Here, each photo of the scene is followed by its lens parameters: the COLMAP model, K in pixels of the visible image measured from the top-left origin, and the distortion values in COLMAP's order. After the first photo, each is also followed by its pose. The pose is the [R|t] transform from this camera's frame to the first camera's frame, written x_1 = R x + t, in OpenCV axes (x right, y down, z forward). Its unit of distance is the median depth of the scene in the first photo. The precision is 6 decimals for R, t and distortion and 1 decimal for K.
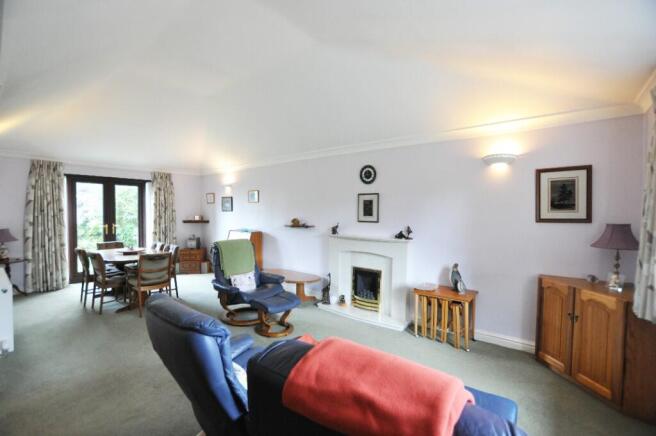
lens RADIAL K [[299.6, 0, 328.9], [0, 299.6, 221.4], [0, 0, 1]] dist [-0.001769, -0.000324]
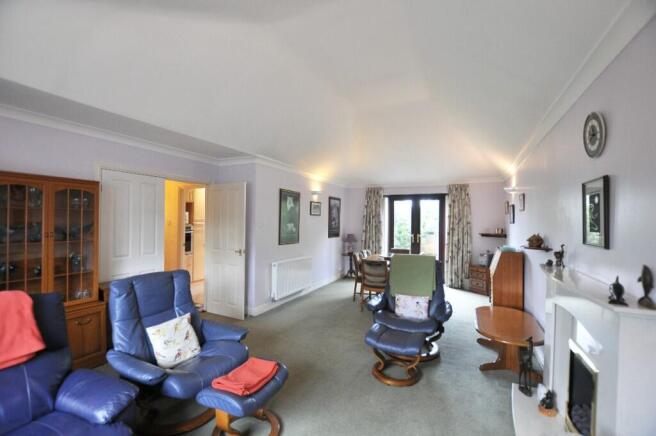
lens RADIAL K [[299.6, 0, 328.9], [0, 299.6, 221.4], [0, 0, 1]] dist [-0.001769, -0.000324]
pose [[0.254267, -0.007262, -0.967107, 0.351986], [-0.040151, 0.999030, -0.018058, -0.006773], [0.966300, 0.043422, 0.253729, 0.412841]]
